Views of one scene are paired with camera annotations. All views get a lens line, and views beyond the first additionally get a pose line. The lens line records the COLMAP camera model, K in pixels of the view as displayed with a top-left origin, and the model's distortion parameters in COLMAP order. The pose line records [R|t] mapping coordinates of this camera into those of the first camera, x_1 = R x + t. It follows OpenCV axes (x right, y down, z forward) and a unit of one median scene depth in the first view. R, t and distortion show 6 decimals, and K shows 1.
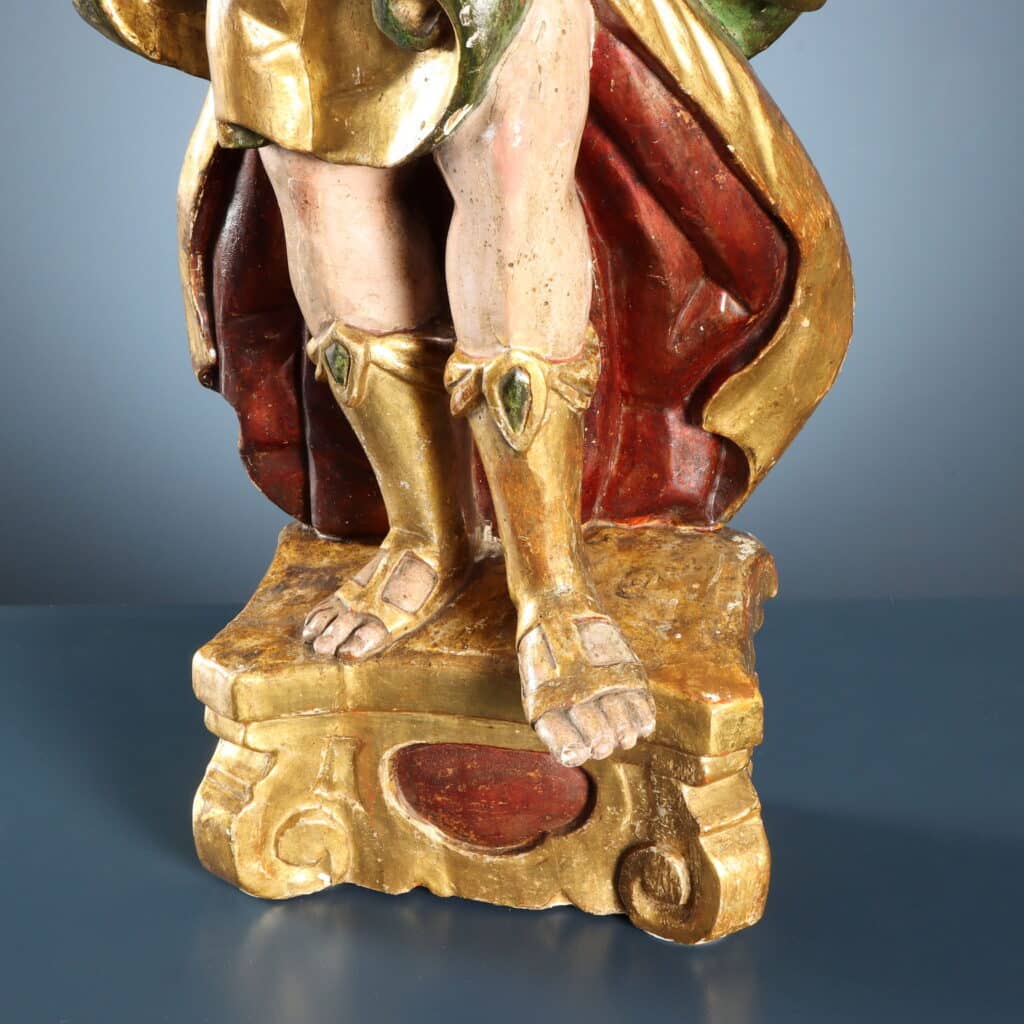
lens RADIAL K [[2053.8, 0, 500.5], [0, 2053.8, 527.7], [0, 0, 1]] dist [0.008175, 0.065085]
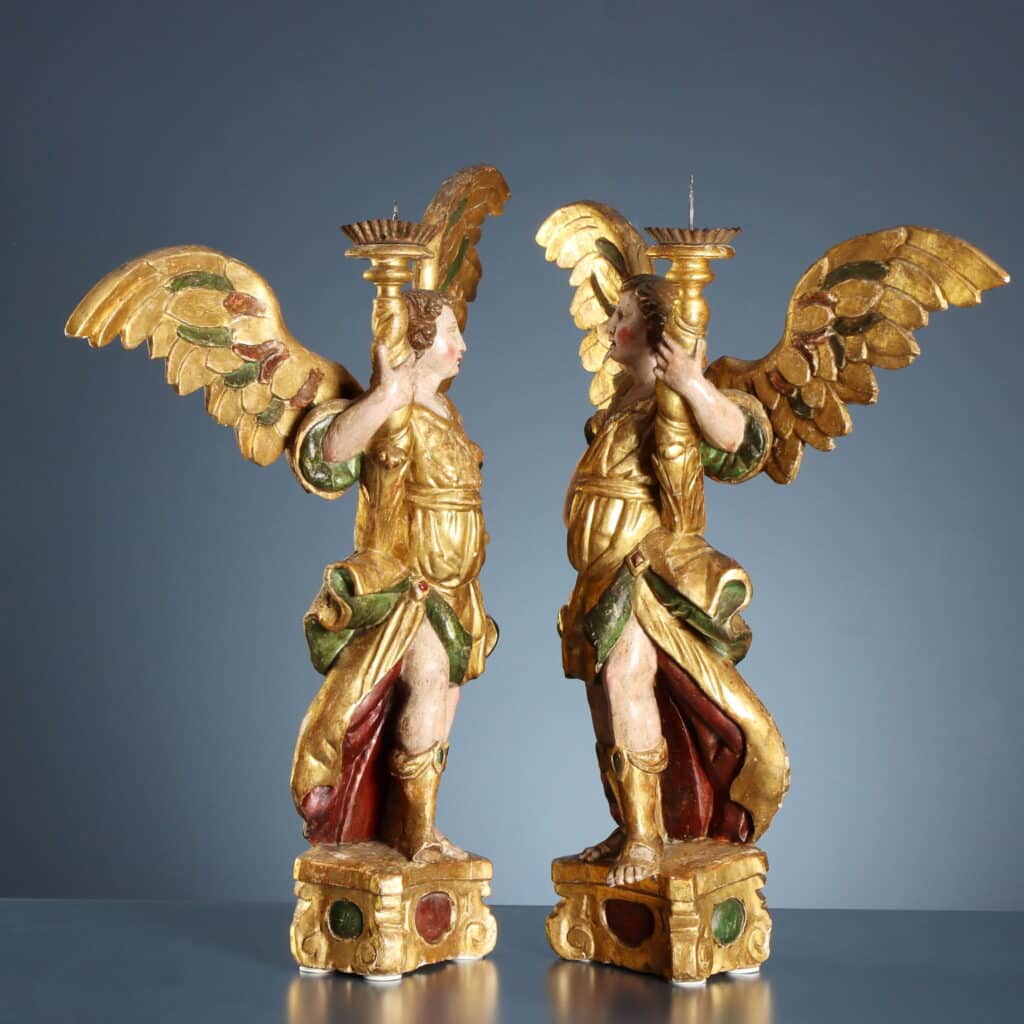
lens RADIAL K [[3124.3, 0, 509.2], [0, 3124.3, 532.4], [0, 0, 1]] dist [0.040254, -1.156761]
pose [[0.782450, 0.025527, -0.622190, 2.529950], [-0.219818, 0.946159, -0.237619, 0.688461], [0.582626, 0.322693, 0.745933, -2.425631]]
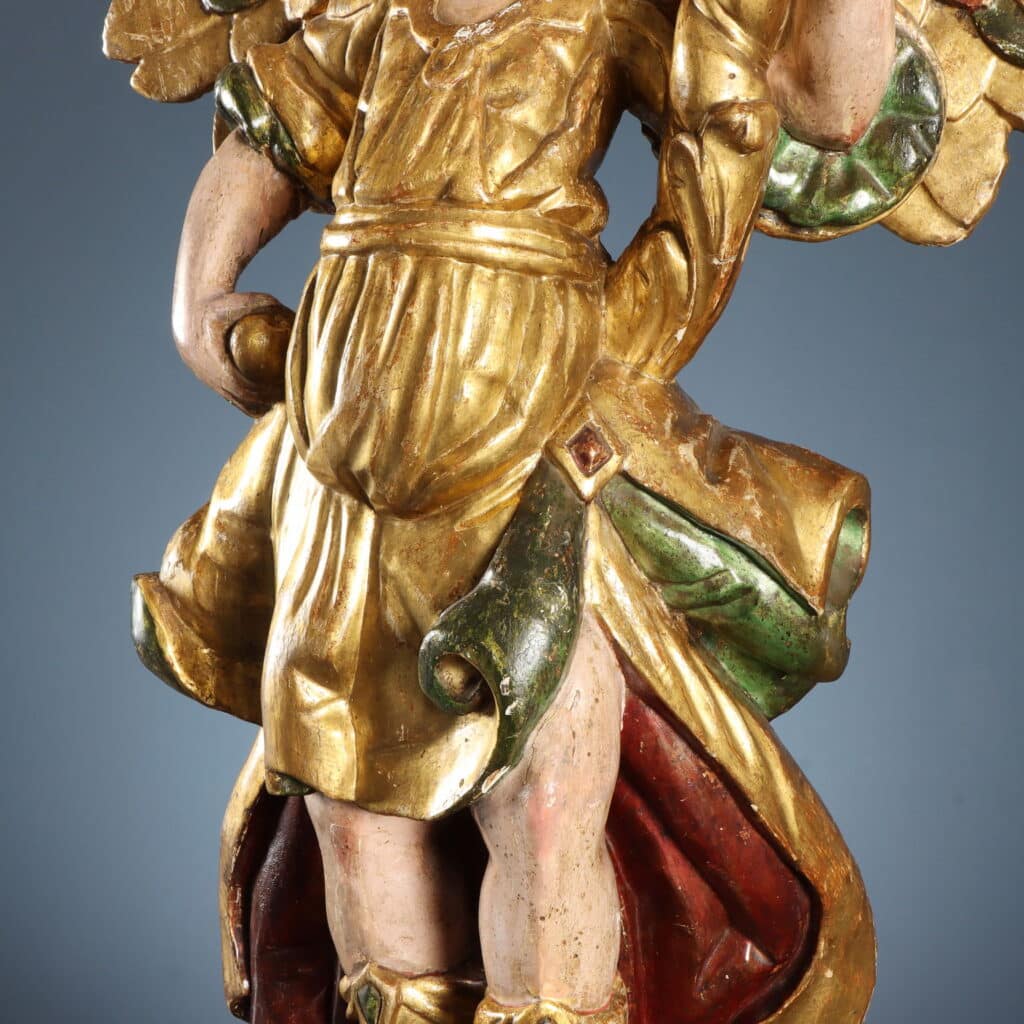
lens RADIAL K [[2053.8, 0, 500.5], [0, 2053.8, 527.7], [0, 0, 1]] dist [0.008175, 0.065085]
pose [[0.999617, 0.023756, -0.014214, -0.005422], [-0.026743, 0.961350, -0.274029, -0.029723], [0.007155, 0.274304, 0.961616, -0.044841]]
